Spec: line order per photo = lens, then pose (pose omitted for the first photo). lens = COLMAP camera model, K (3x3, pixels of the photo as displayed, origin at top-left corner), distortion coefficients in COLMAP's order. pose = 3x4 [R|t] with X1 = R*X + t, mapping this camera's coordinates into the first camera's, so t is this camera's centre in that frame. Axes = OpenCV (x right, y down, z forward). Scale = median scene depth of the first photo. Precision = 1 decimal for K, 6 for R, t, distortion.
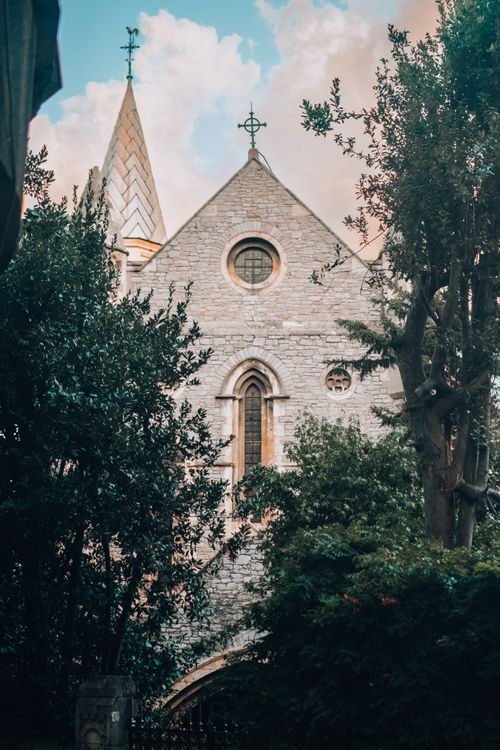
lens RADIAL K [[1222.8, 0, 250.0], [0, 1222.8, 375.0], [0, 0, 1]] dist [-0.042711, -0.063431]
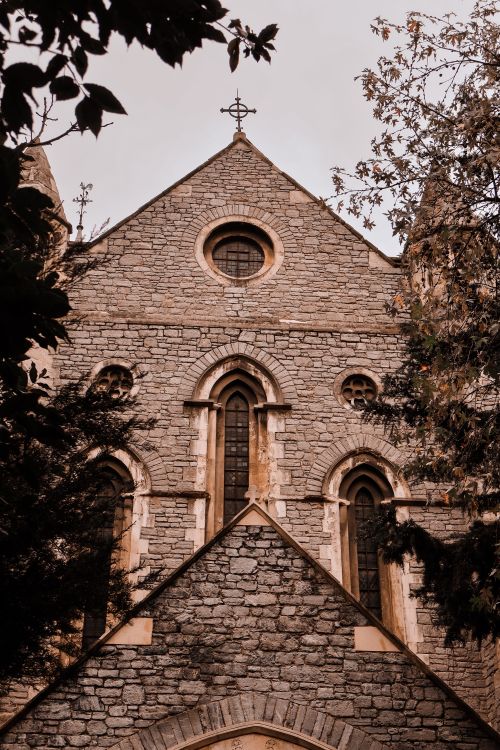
lens RADIAL K [[999.6, 0, 250.0], [0, 999.6, 375.0], [0, 0, 1]] dist [0.018989, -0.011514]
pose [[0.995835, 0.048348, 0.077293, -0.034184], [-0.021697, 0.949125, -0.314150, 0.172921], [-0.088550, 0.311165, 0.946222, 0.445132]]
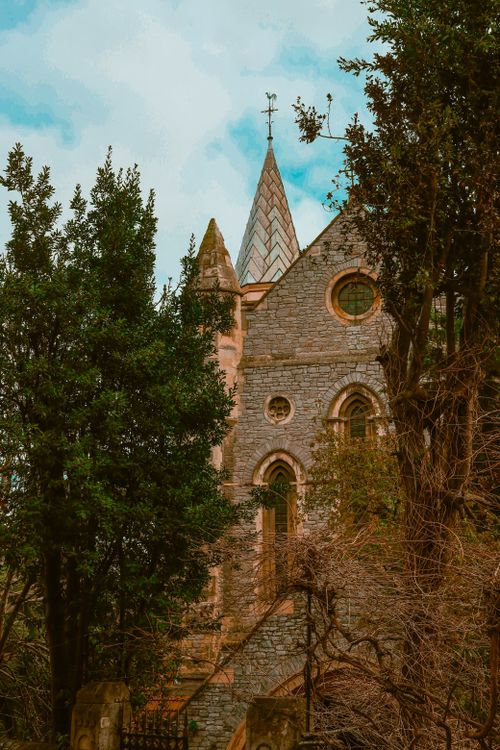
lens RADIAL K [[1085.4, 0, 250.0], [0, 1085.4, 375.0], [0, 0, 1]] dist [0.162914, -0.019938]
pose [[0.983146, -0.047251, -0.176610, 0.078817], [0.042024, 0.998564, -0.033223, 0.006941], [0.177926, 0.025242, 0.983720, 0.029813]]
